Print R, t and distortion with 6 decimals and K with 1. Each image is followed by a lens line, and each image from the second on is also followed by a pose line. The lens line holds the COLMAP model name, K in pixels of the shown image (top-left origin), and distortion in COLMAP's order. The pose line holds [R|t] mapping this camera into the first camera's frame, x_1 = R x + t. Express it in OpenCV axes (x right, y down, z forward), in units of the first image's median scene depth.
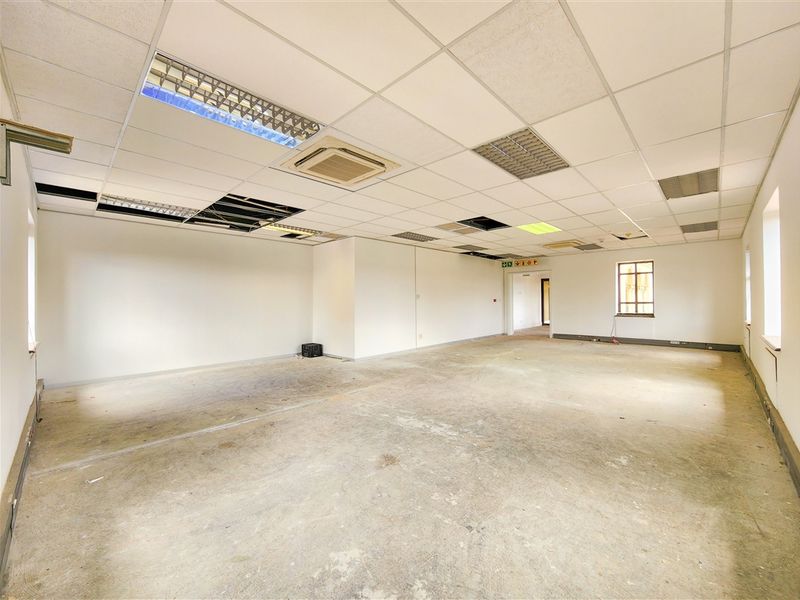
lens RADIAL K [[325.1, 0, 402.5], [0, 325.1, 301.0], [0, 0, 1]] dist [-0.001994, -0.001810]
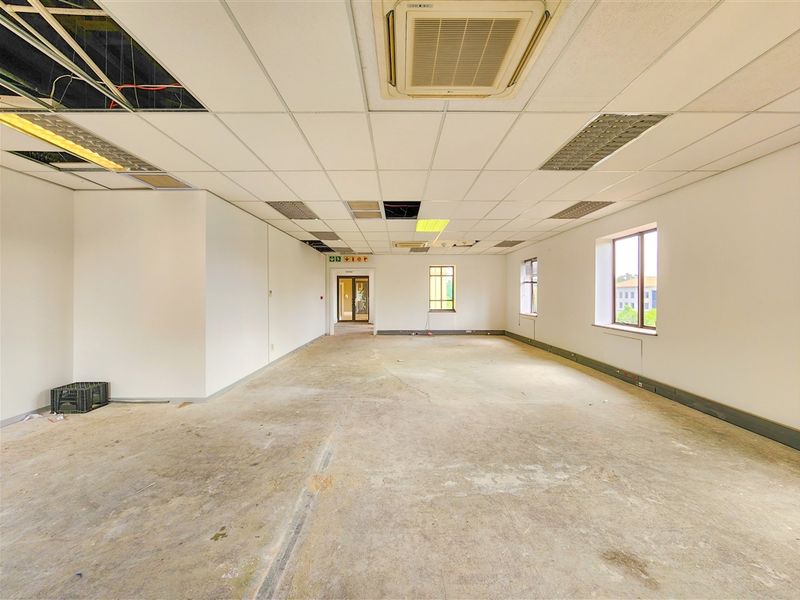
lens RADIAL K [[325.1, 0, 393.2], [0, 325.1, 298.2], [0, 0, 1]] dist [-0.001994, -0.001810]
pose [[0.720847, 0.001440, 0.693092, -0.478374], [-0.004321, 0.999988, 0.002417, -0.008433], [-0.693080, -0.004737, 0.720845, 0.521873]]
